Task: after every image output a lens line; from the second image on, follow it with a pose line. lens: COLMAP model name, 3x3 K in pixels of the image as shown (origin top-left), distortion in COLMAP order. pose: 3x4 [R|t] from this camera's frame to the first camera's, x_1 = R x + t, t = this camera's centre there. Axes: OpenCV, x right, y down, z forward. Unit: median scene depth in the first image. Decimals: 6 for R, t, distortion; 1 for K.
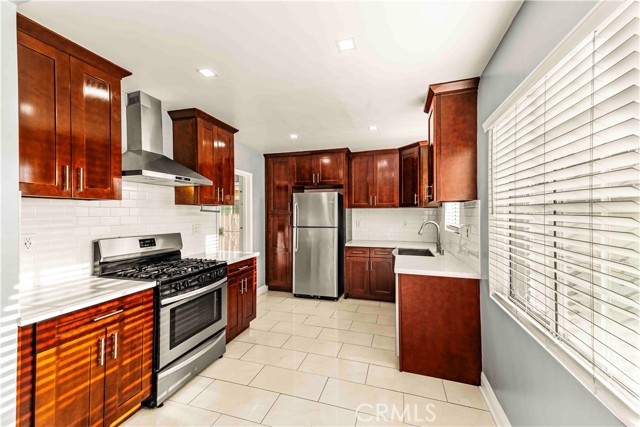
lens RADIAL K [[261.8, 0, 319.5], [0, 261.8, 216.7], [0, 0, 1]] dist [0.014604, -0.003036]
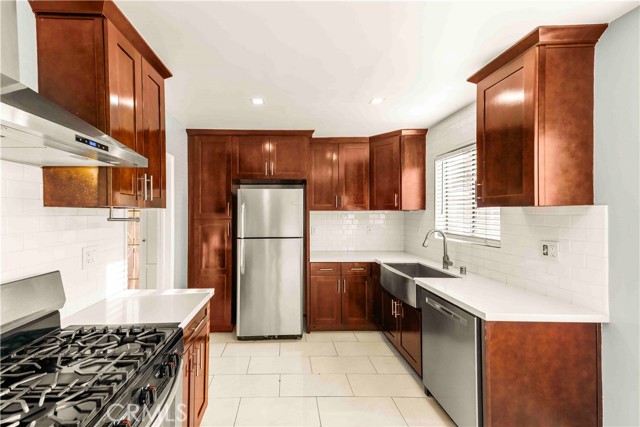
lens RADIAL K [[297.2, 0, 317.0], [0, 297.2, 213.7], [0, 0, 1]] dist [0.028619, -0.000755]
pose [[0.953155, 0.001399, 0.302480, -0.215328], [0.002891, 0.999902, -0.013734, -0.020864], [-0.302469, 0.013965, 0.953057, 0.301317]]
